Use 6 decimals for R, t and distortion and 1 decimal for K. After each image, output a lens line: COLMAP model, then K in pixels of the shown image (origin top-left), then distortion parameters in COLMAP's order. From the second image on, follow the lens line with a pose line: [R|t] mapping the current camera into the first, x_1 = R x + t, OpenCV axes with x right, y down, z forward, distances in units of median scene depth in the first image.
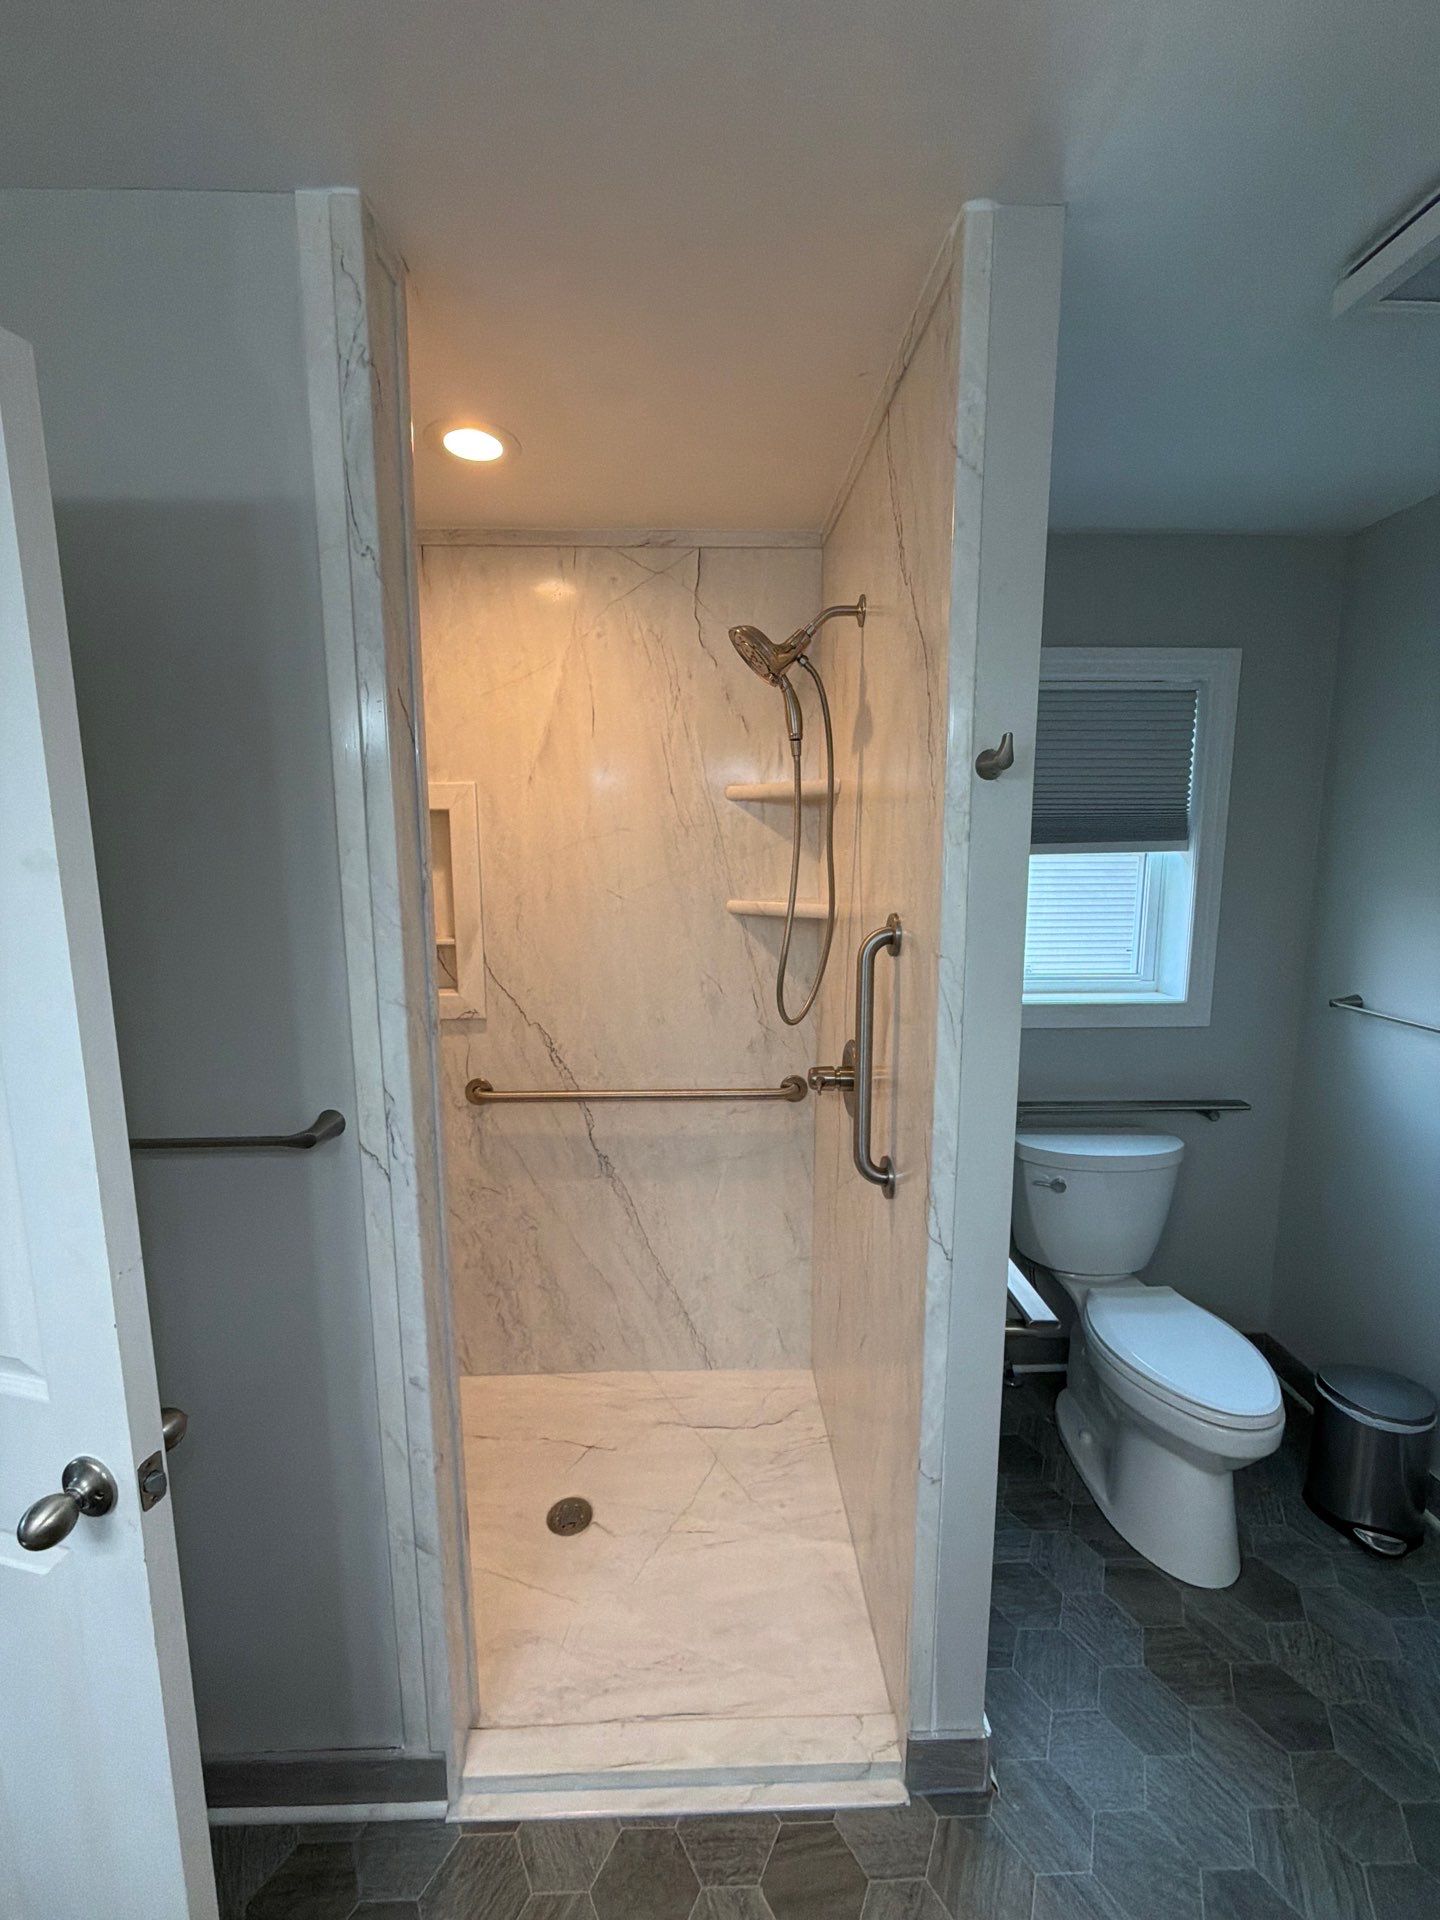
lens RADIAL K [[765.8, 0, 718.4], [0, 765.8, 957.7], [0, 0, 1]] dist [-0.001513, 0.000626]
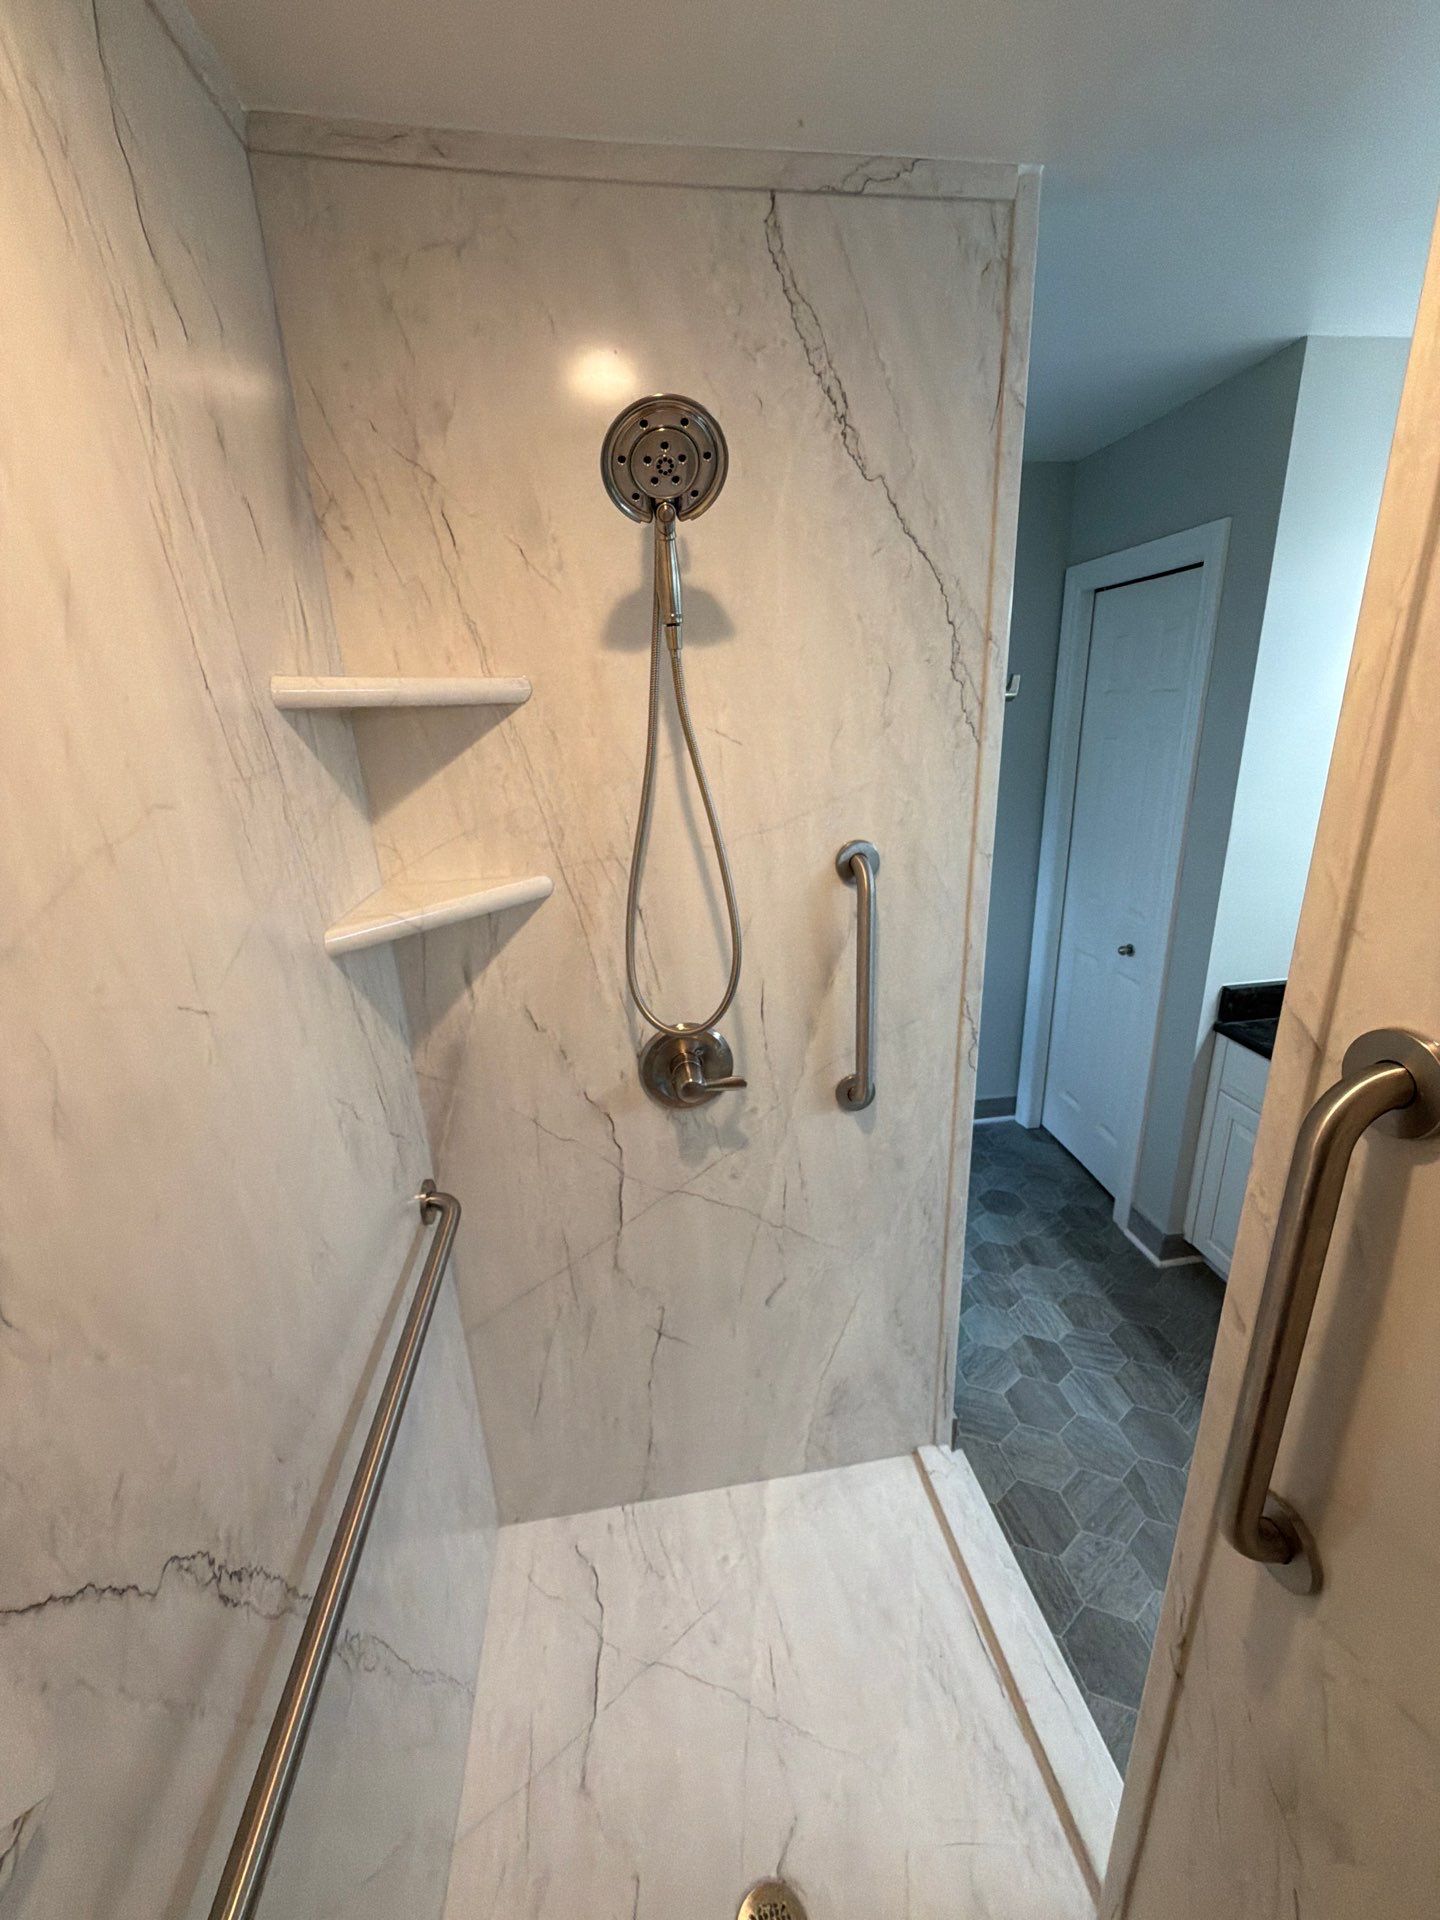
lens RADIAL K [[765.8, 0, 719.8], [0, 765.8, 959.2], [0, 0, 1]] dist [-0.001513, 0.000626]
pose [[-0.114497, -0.305397, 0.945317, -0.571305], [0.177278, 0.930019, 0.321926, -0.208864], [-0.977478, 0.204443, -0.052344, 0.993580]]
